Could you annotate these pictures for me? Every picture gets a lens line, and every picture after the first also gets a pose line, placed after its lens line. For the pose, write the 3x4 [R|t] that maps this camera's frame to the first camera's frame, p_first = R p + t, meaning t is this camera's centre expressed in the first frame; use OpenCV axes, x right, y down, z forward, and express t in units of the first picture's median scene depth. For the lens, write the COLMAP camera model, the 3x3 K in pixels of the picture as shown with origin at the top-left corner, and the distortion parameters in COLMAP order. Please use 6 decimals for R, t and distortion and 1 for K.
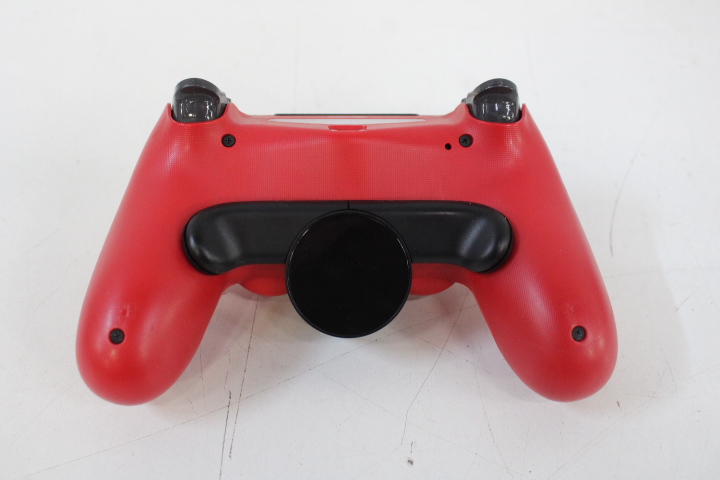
lens RADIAL K [[767.9, 0, 360.0], [0, 767.9, 240.0], [0, 0, 1]] dist [-0.099367, 0.022751]
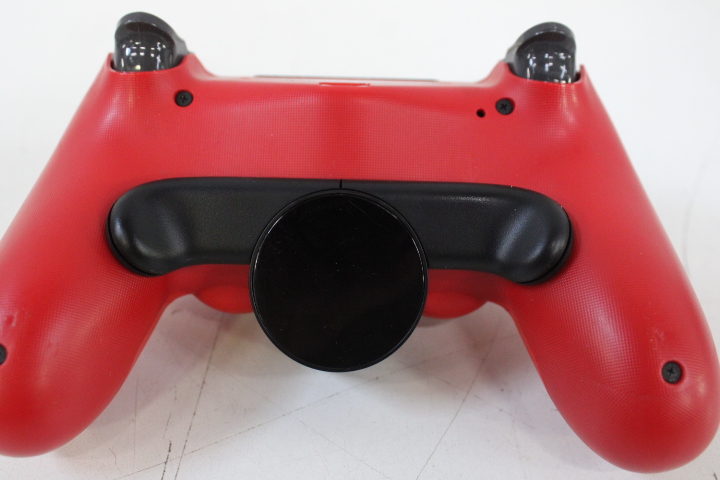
lens RADIAL K [[767.9, 0, 360.0], [0, 767.9, 240.0], [0, 0, 1]] dist [-0.099367, 0.022751]
pose [[0.999379, 0.026716, -0.022976, 0.019645], [-0.028128, 0.997587, -0.063481, 0.049098], [0.021224, 0.064088, 0.997719, 0.279228]]
